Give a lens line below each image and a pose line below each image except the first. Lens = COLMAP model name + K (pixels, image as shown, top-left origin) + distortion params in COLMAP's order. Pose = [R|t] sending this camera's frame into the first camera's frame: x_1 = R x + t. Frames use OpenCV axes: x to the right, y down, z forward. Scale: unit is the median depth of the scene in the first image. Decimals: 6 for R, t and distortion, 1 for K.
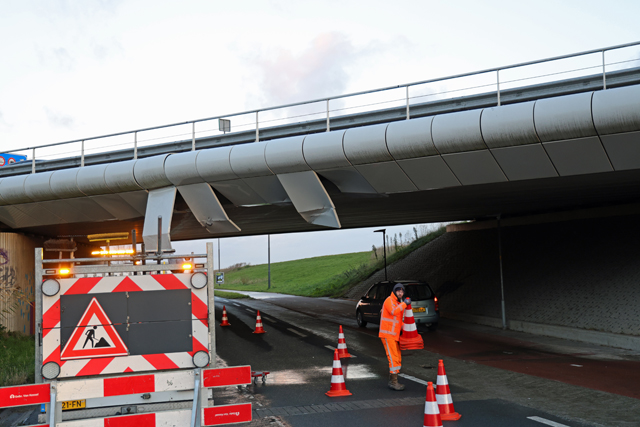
lens RADIAL K [[834.9, 0, 320.0], [0, 834.9, 213.5], [0, 0, 1]] dist [0.152491, -0.018598]
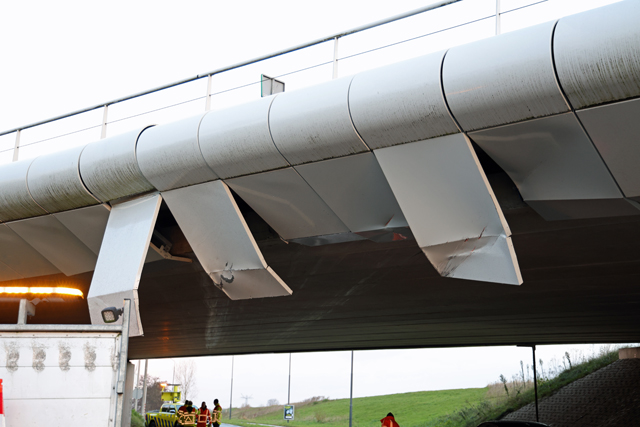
lens RADIAL K [[933.6, 0, 320.0], [0, 933.6, 213.5], [0, 0, 1]] dist [0.207693, -0.008684]
pose [[0.994348, 0.030980, -0.101548, -0.026187], [-0.044570, 0.989921, -0.134422, 0.045046], [0.096360, 0.138188, 0.985707, 0.465603]]
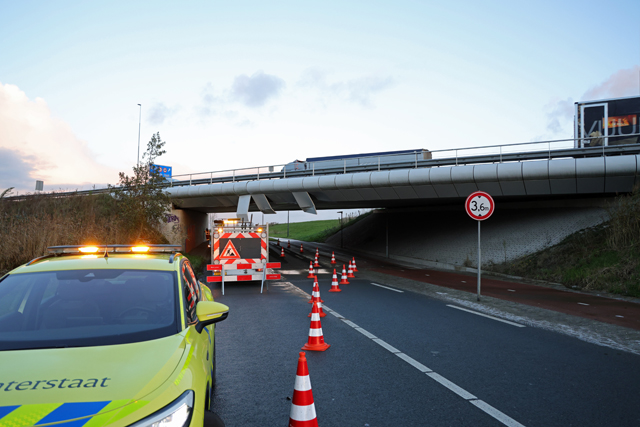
lens RADIAL K [[461.3, 0, 320.0], [0, 461.3, 213.5], [0, 0, 1]] dist [-0.045525, 0.002134]
pose [[0.999365, 0.034999, 0.006690, 0.021461], [-0.035233, 0.998623, 0.038863, -0.035045], [-0.005320, -0.039074, 0.999222, -0.328452]]
